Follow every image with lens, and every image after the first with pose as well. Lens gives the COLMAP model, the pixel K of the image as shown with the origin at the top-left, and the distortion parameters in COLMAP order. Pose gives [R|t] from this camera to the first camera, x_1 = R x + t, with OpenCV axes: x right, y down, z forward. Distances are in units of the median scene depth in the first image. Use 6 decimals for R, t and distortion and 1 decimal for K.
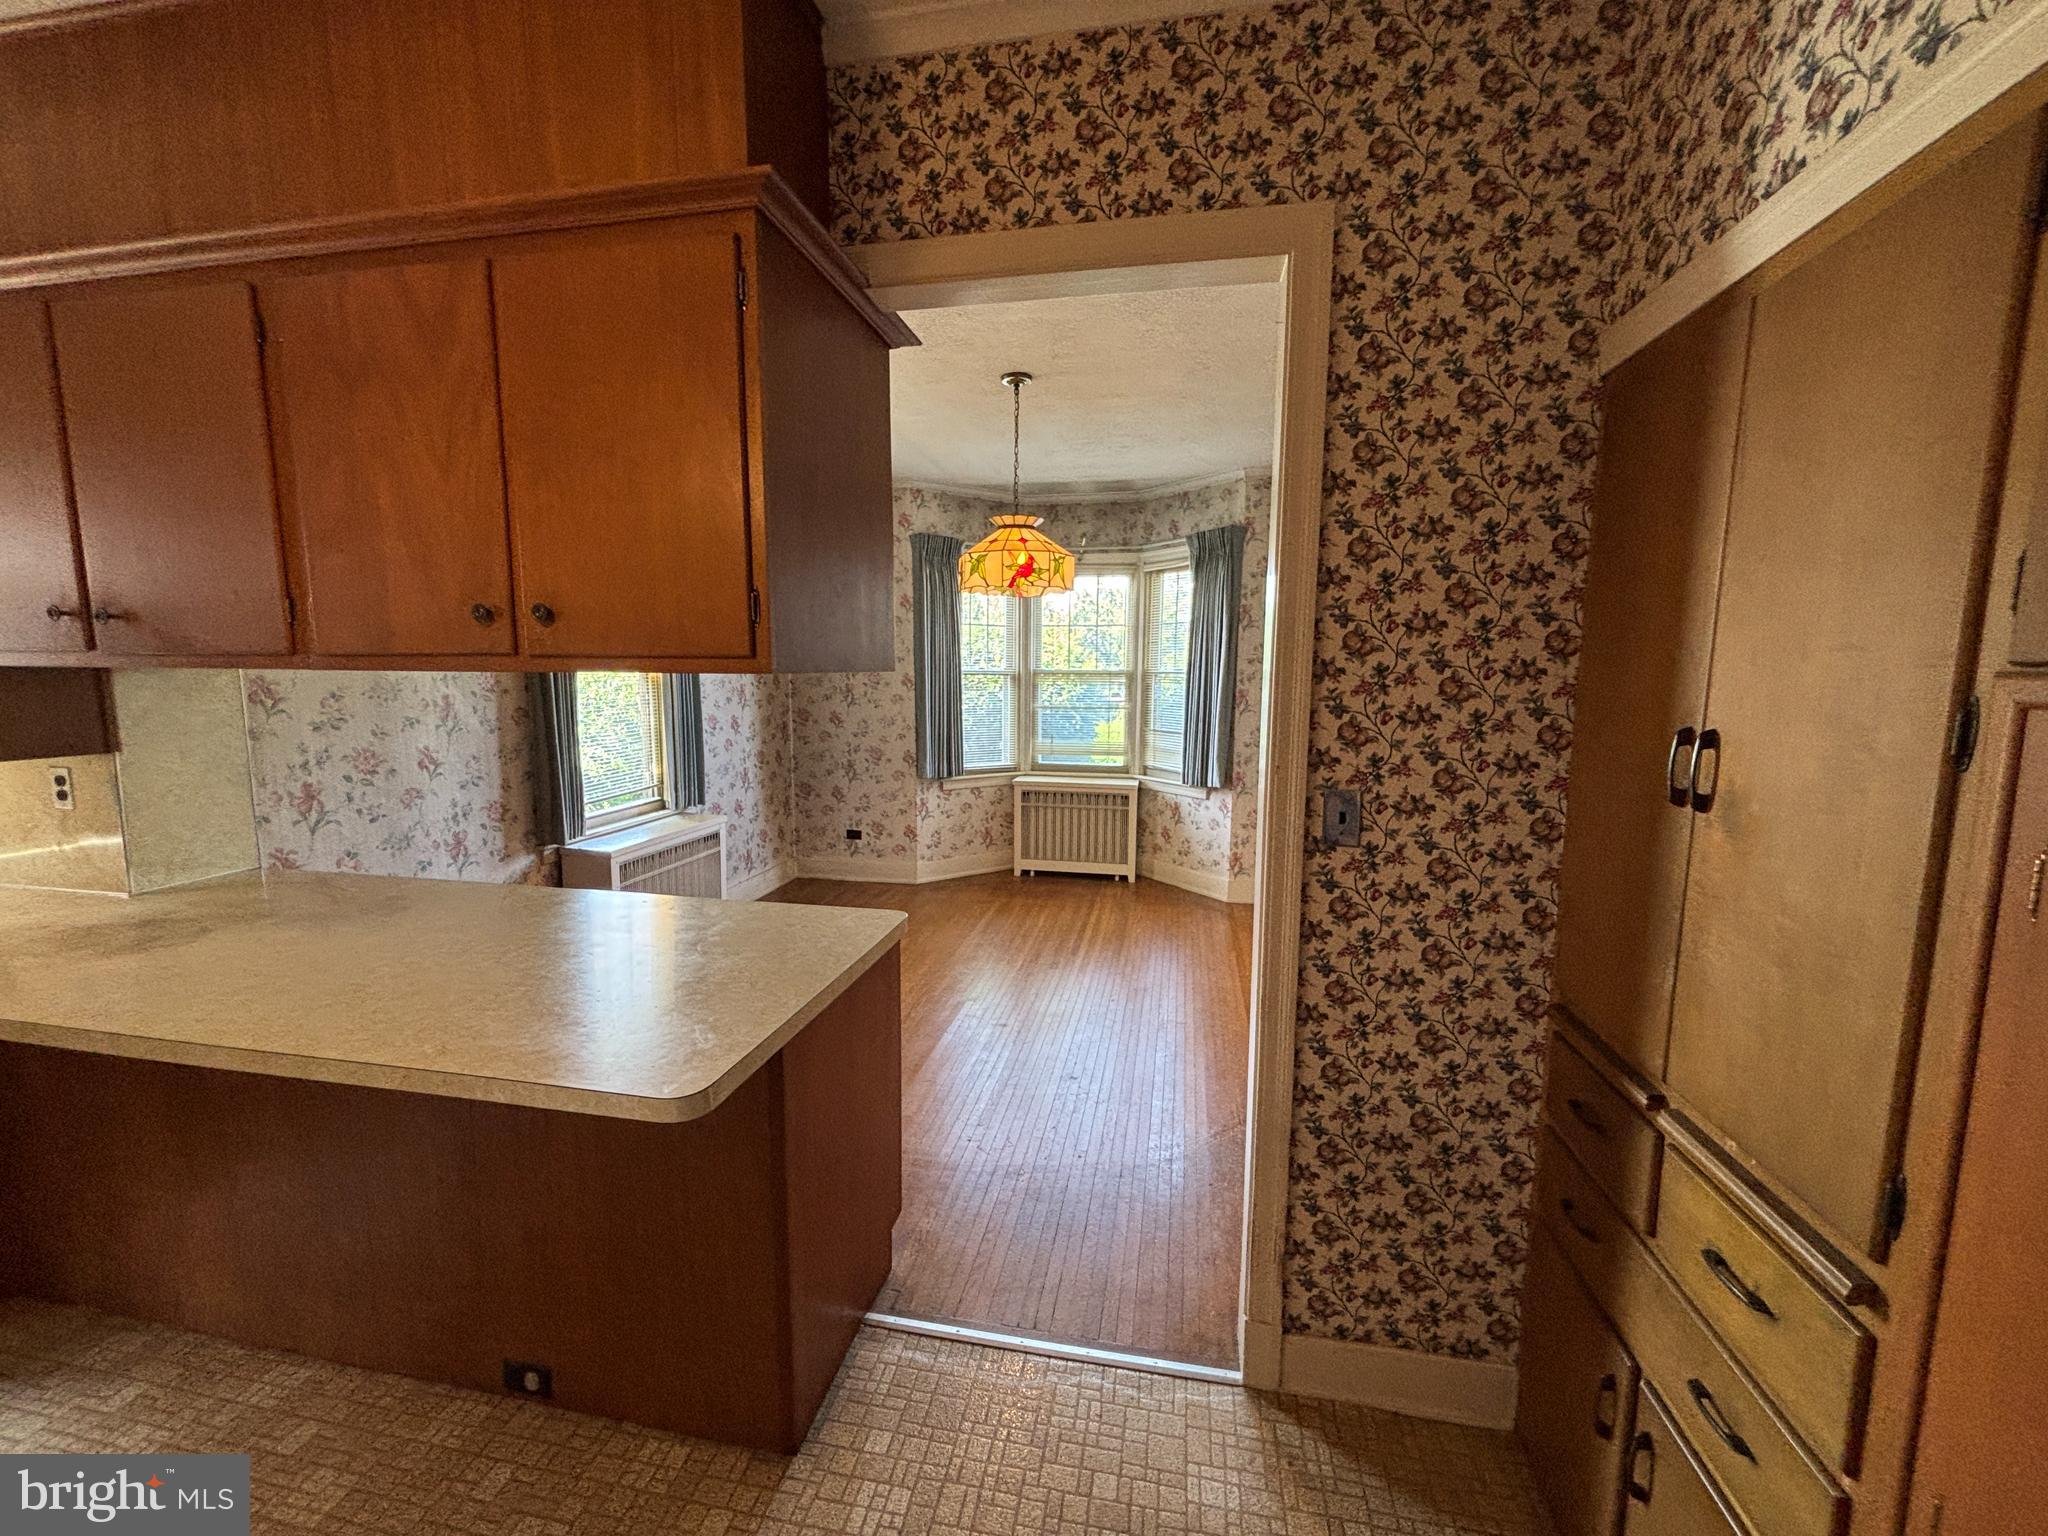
lens RADIAL K [[830.2, 0, 1026.4], [0, 830.2, 772.6], [0, 0, 1]] dist [0.015700, -0.000130]
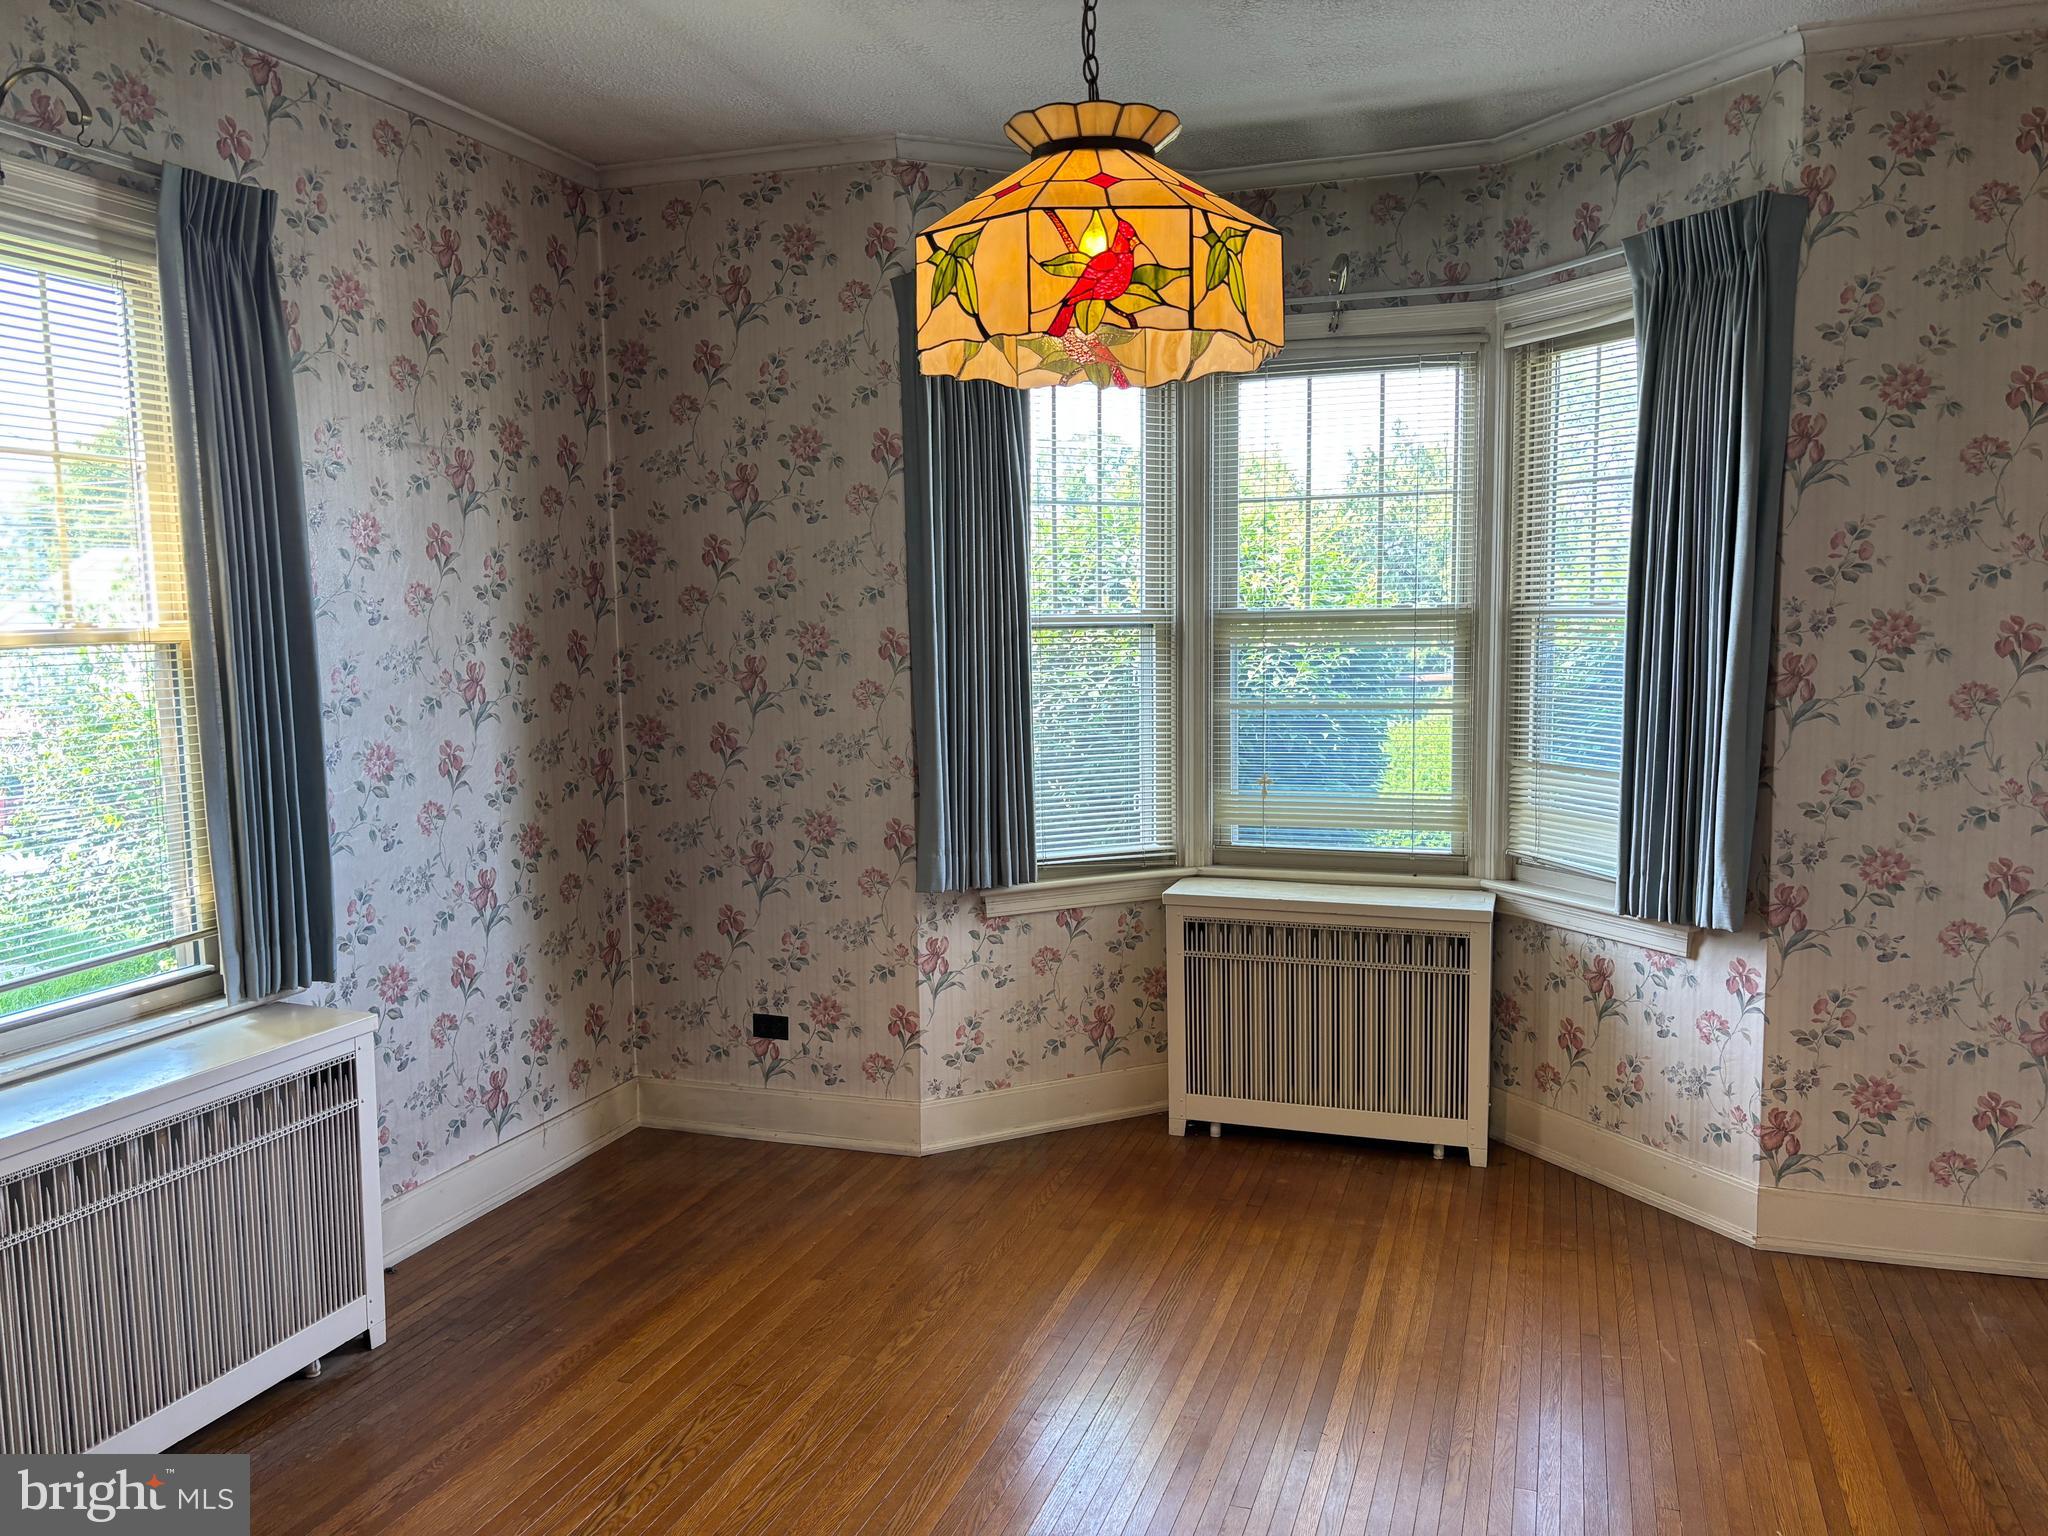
lens RADIAL K [[1544.0, 0, 1026.8], [0, 1544.0, 776.0], [0, 0, 1]] dist [0.003717, -0.007639]
pose [[0.988663, -0.005309, -0.150057, 0.030507], [0.002816, 0.999855, -0.016823, -0.034999], [0.150125, 0.016209, 0.988534, 0.274613]]
